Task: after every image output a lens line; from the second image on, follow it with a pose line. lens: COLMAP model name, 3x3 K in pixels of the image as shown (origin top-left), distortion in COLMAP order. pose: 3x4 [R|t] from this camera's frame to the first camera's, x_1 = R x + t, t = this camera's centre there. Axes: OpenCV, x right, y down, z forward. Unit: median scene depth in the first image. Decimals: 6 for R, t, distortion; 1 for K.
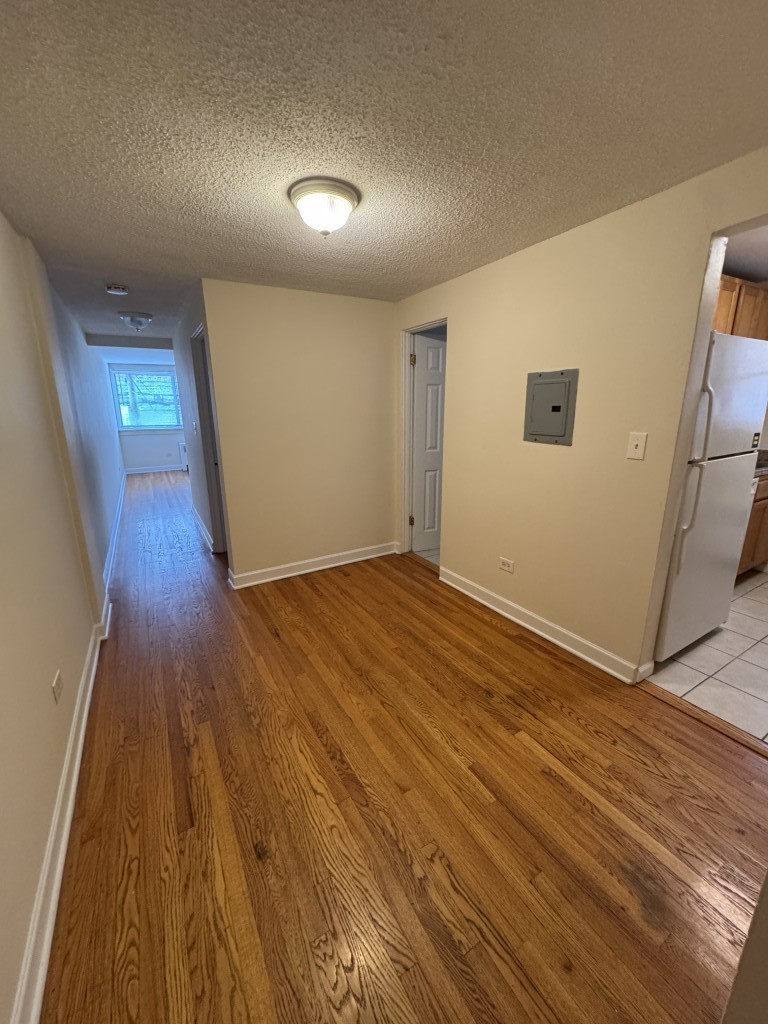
lens RADIAL K [[407.5, 0, 385.6], [0, 407.5, 507.8], [0, 0, 1]] dist [-0.002033, 0.000147]
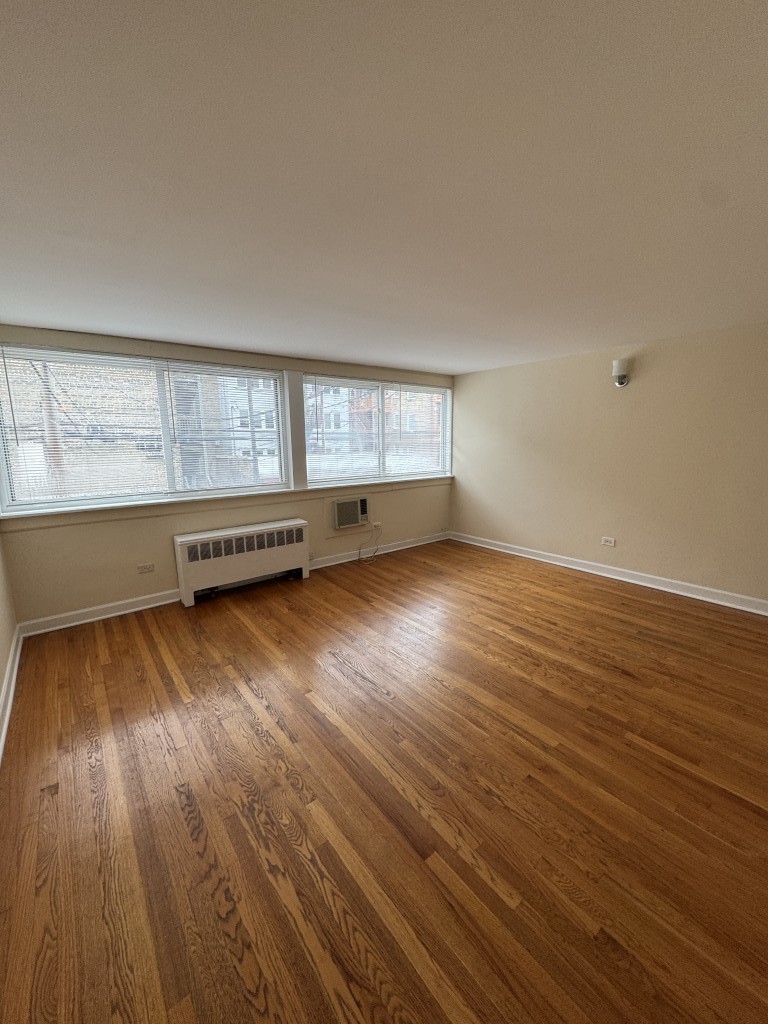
lens RADIAL K [[407.5, 0, 385.6], [0, 407.5, 507.8], [0, 0, 1]] dist [-0.002033, 0.000147]
pose [[0.990752, -0.028610, 0.132631, -0.325355], [0.038768, 0.996456, -0.074651, -0.138732], [-0.130025, 0.079103, 0.988350, 0.531003]]
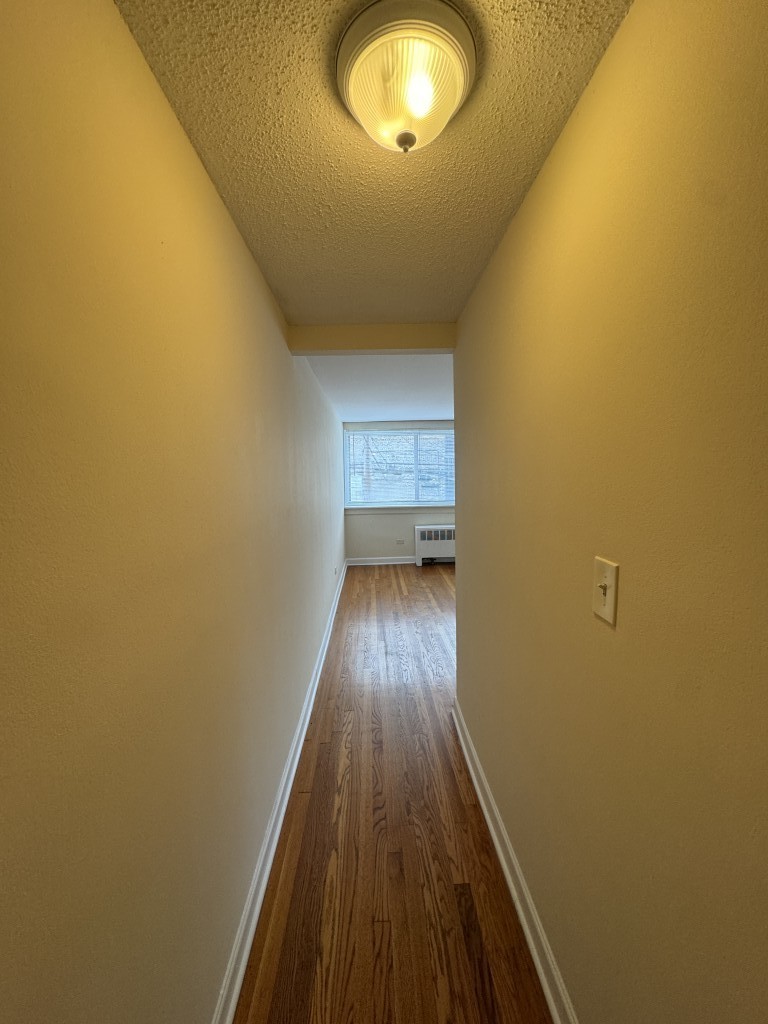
lens RADIAL K [[407.5, 0, 385.6], [0, 407.5, 507.8], [0, 0, 1]] dist [-0.002033, 0.000147]
pose [[0.878455, 0.026625, -0.477084, -0.198130], [-0.102645, 0.985652, -0.133992, -0.084435], [0.466671, 0.166676, 0.868584, 0.327471]]
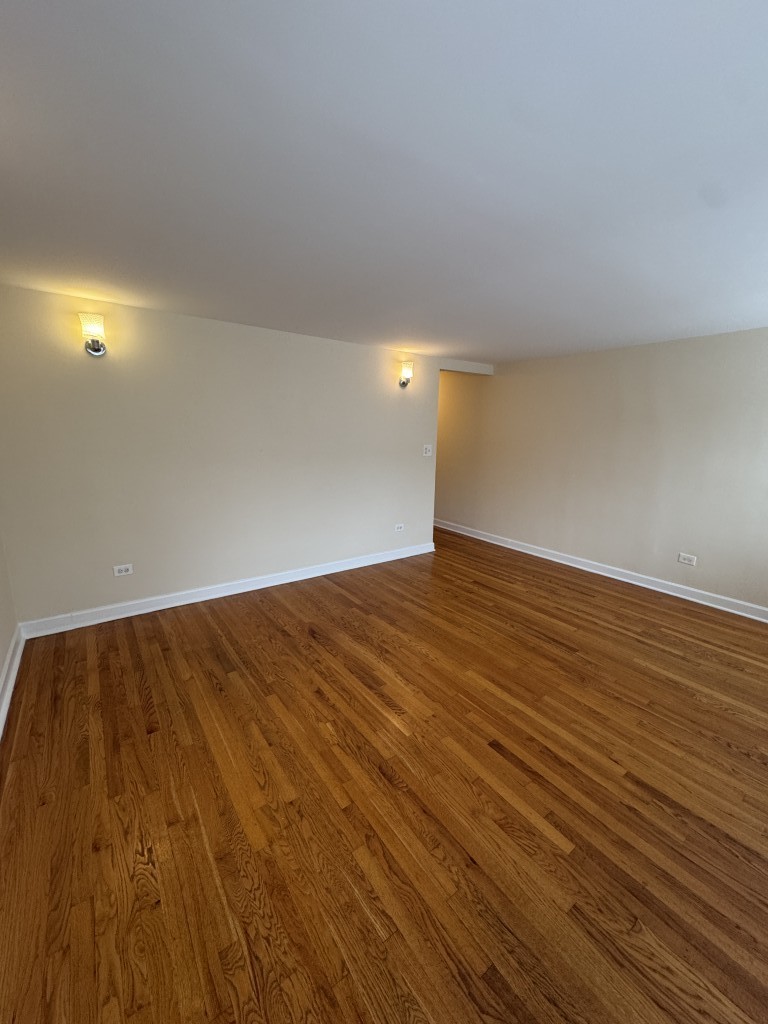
lens RADIAL K [[407.5, 0, 385.6], [0, 407.5, 507.8], [0, 0, 1]] dist [-0.002033, 0.000147]
pose [[-0.995284, 0.013542, -0.096055, -0.169246], [-0.029207, 0.902426, 0.429854, -0.262057], [0.092503, 0.430632, -0.897774, 1.009450]]
